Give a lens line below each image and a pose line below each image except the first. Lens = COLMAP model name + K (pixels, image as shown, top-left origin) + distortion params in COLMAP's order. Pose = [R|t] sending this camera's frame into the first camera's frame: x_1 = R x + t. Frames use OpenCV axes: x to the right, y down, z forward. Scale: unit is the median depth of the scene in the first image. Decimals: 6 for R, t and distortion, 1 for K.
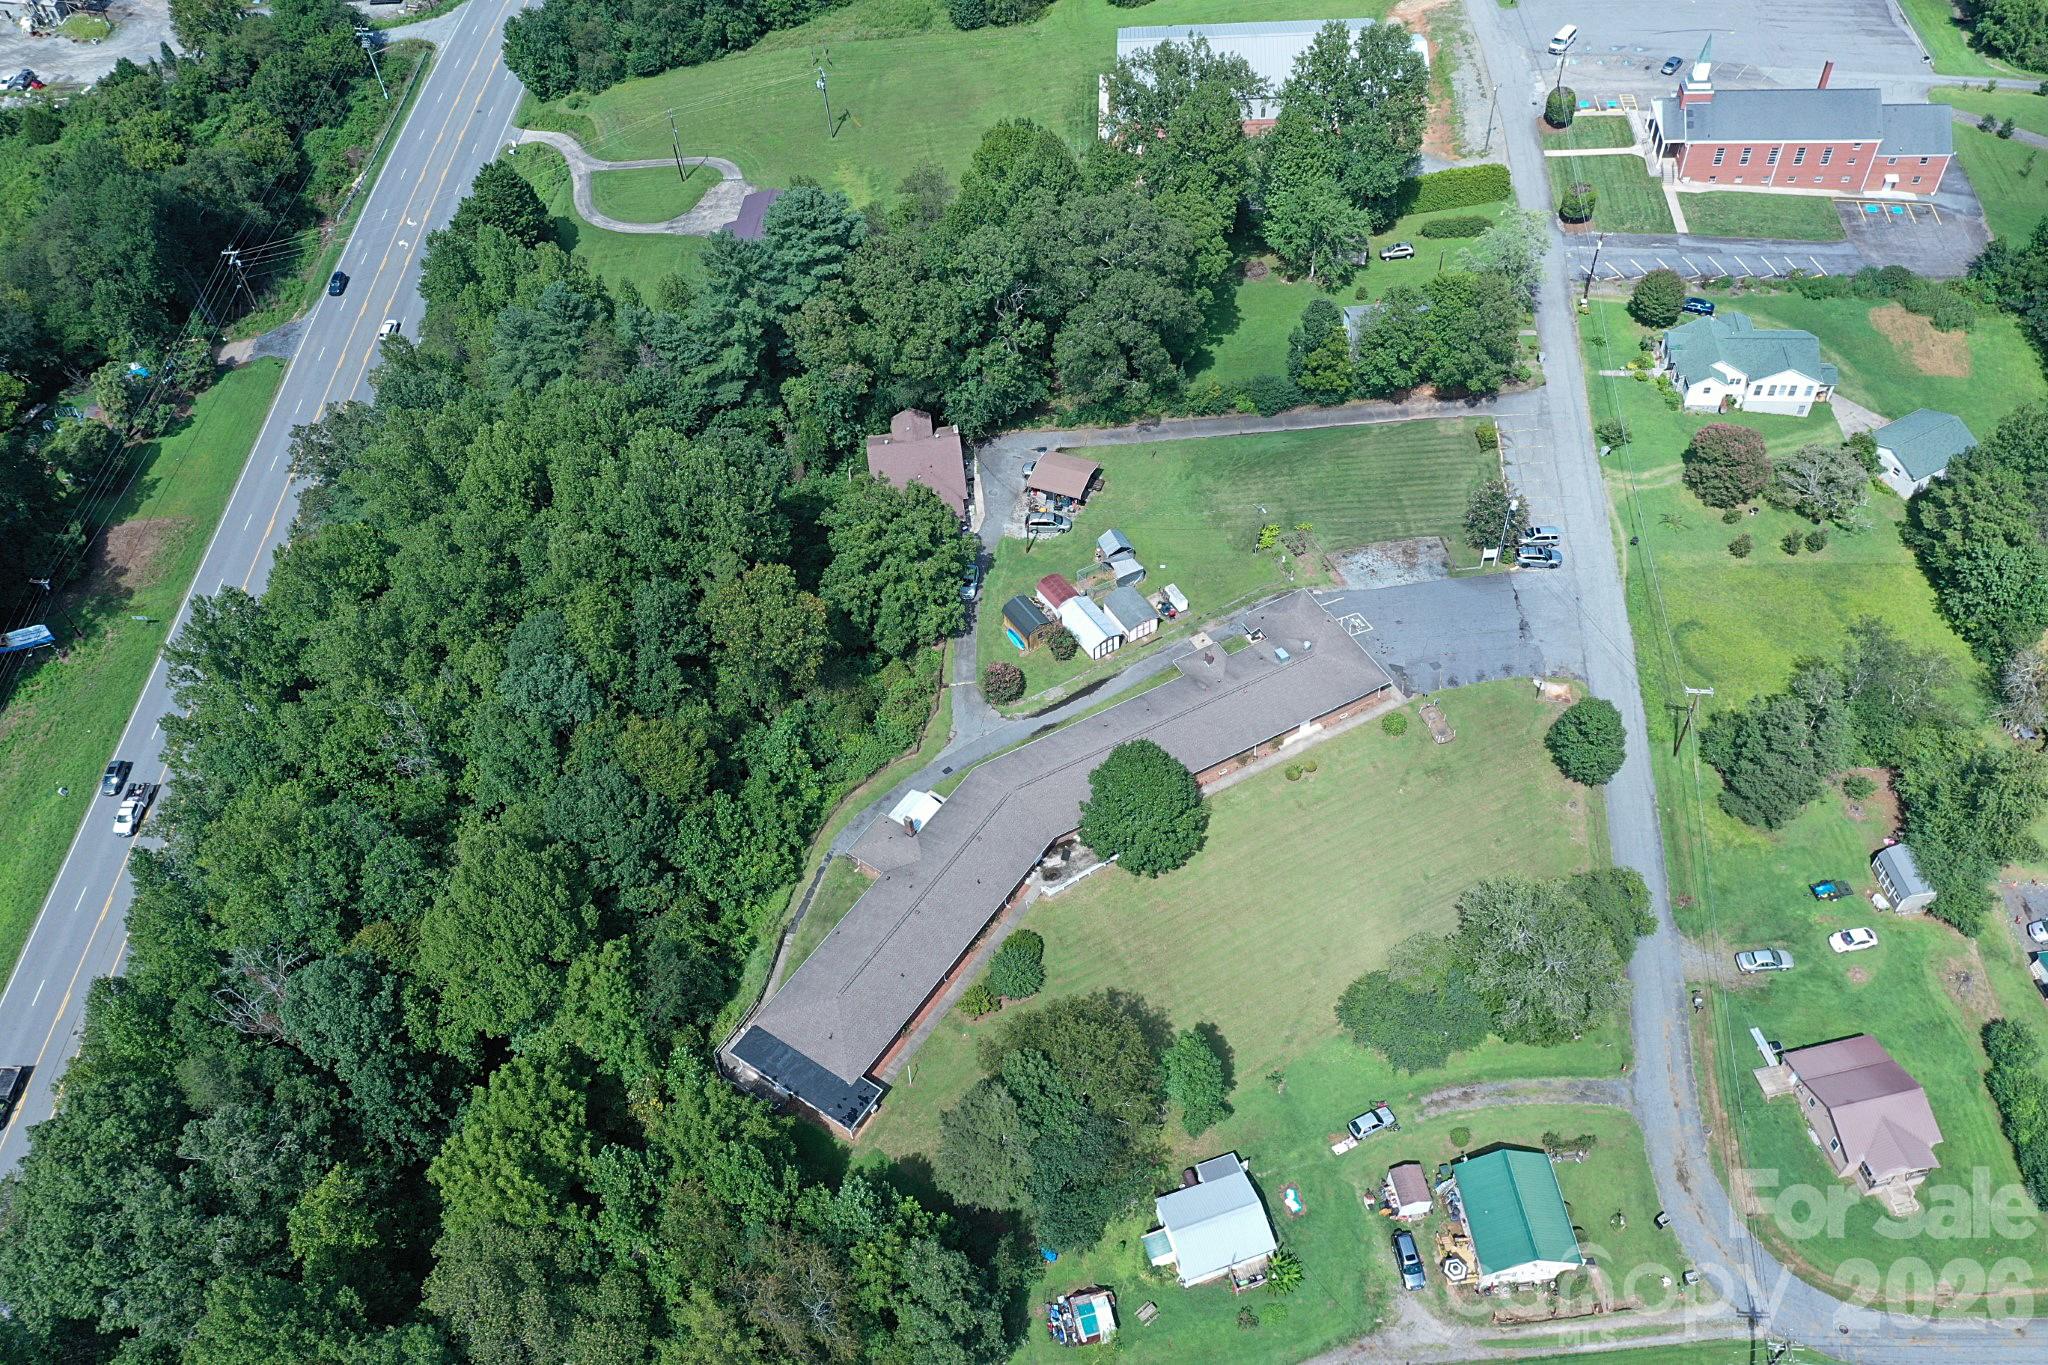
lens RADIAL K [[1640.0, 0, 1067.0], [0, 1640.0, 688.7], [0, 0, 1]] dist [0.012990, 0.000732]
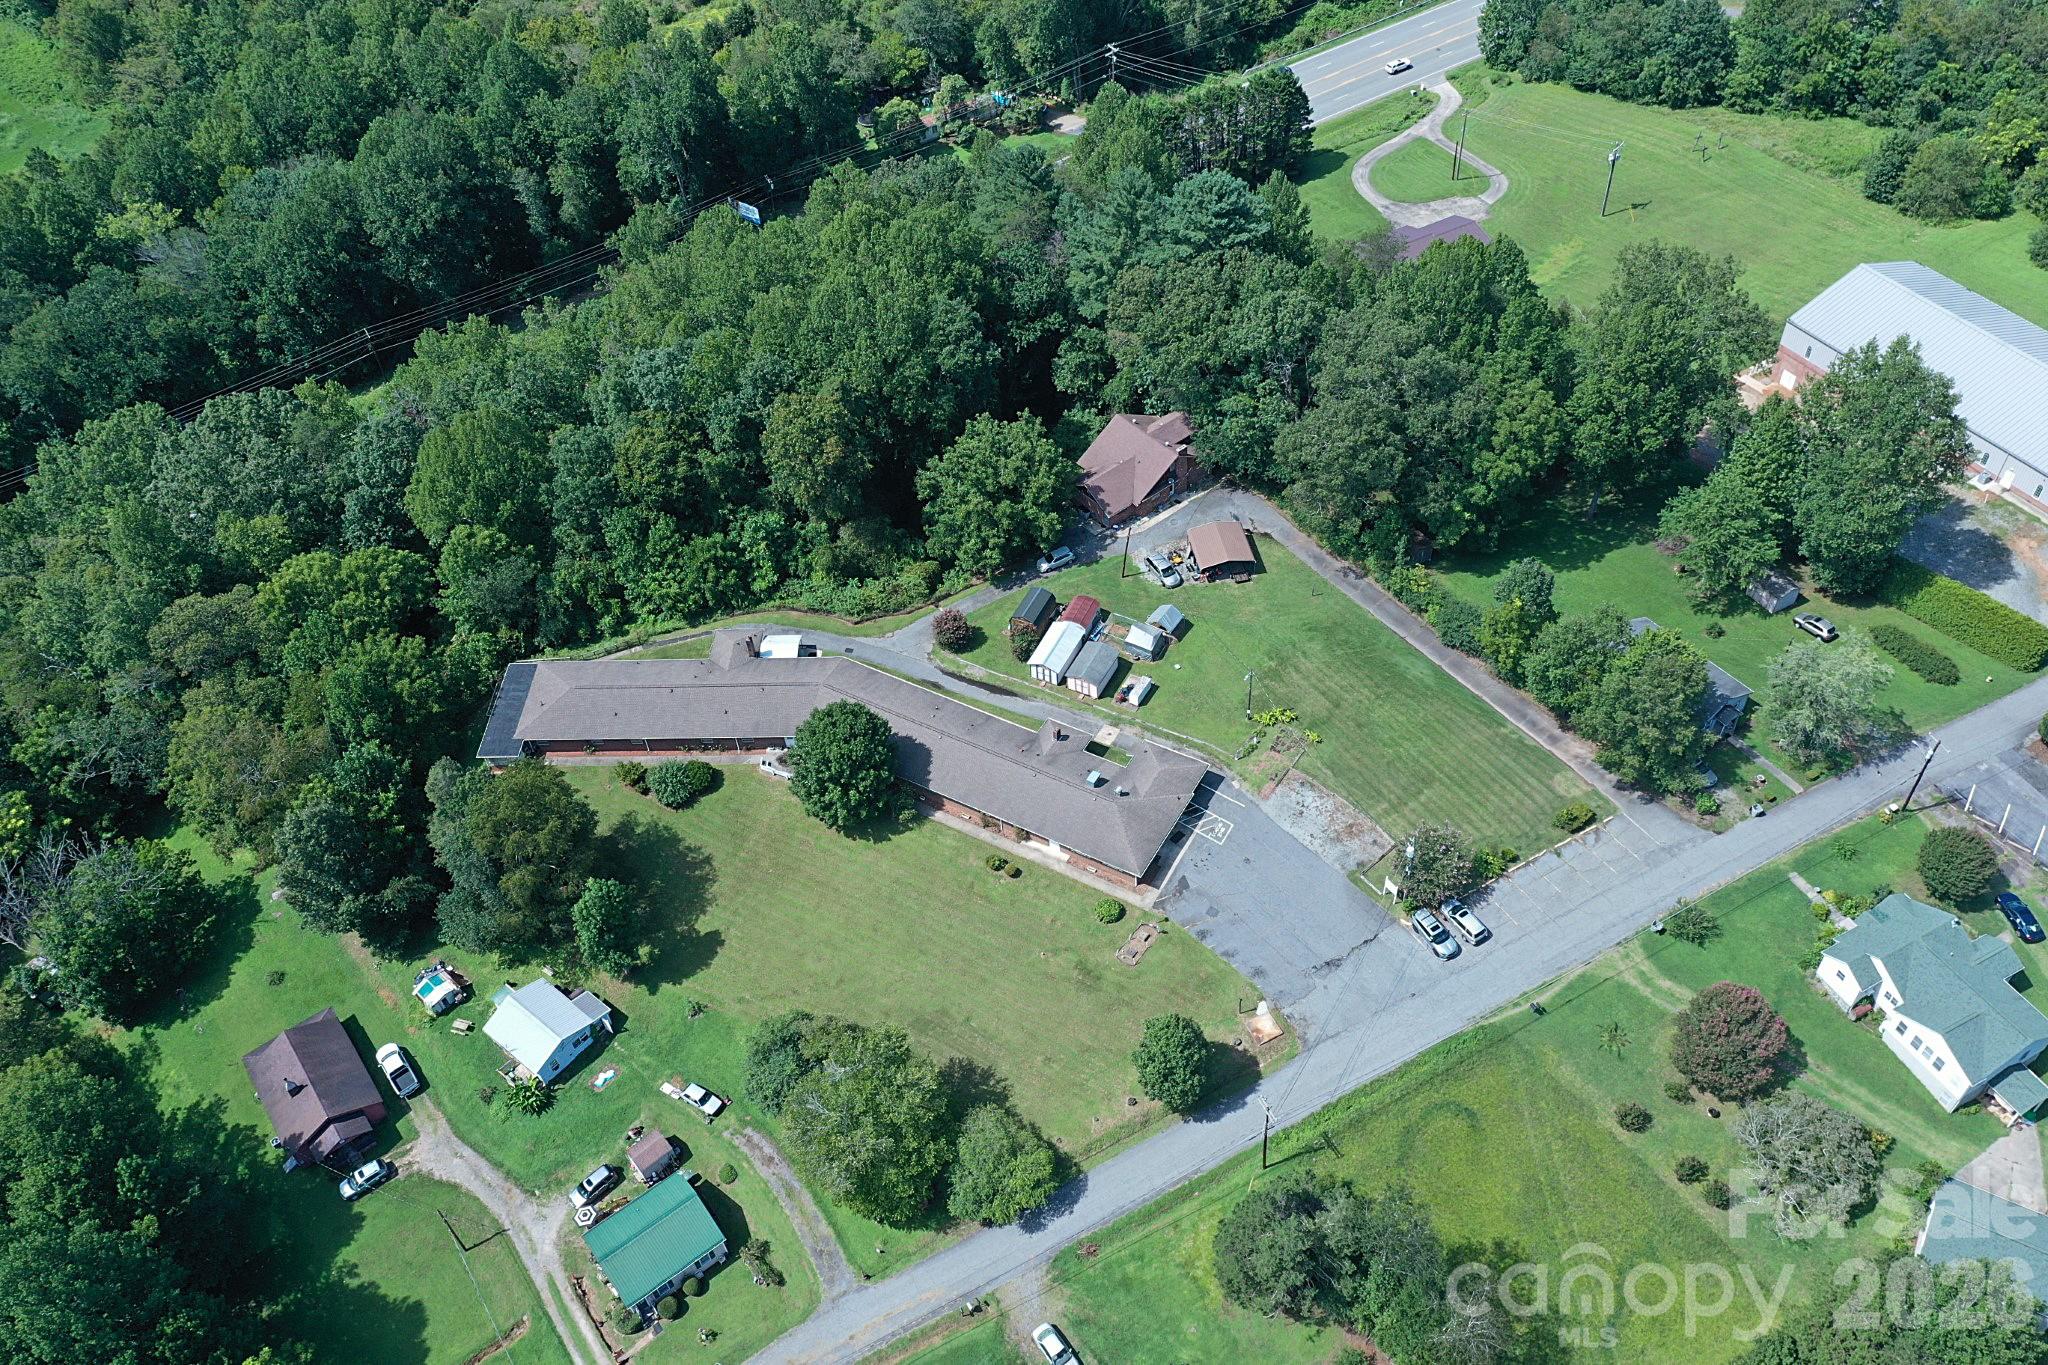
lens RADIAL K [[1652.8, 0, 1024.0], [0, 1652.8, 682.5], [0, 0, 1]] dist [0.014357, -0.004967]
pose [[0.525049, 0.629103, -0.573195, 0.604790], [-0.610715, 0.747575, 0.261074, -0.279972], [0.592749, 0.212982, 0.776716, 0.196869]]
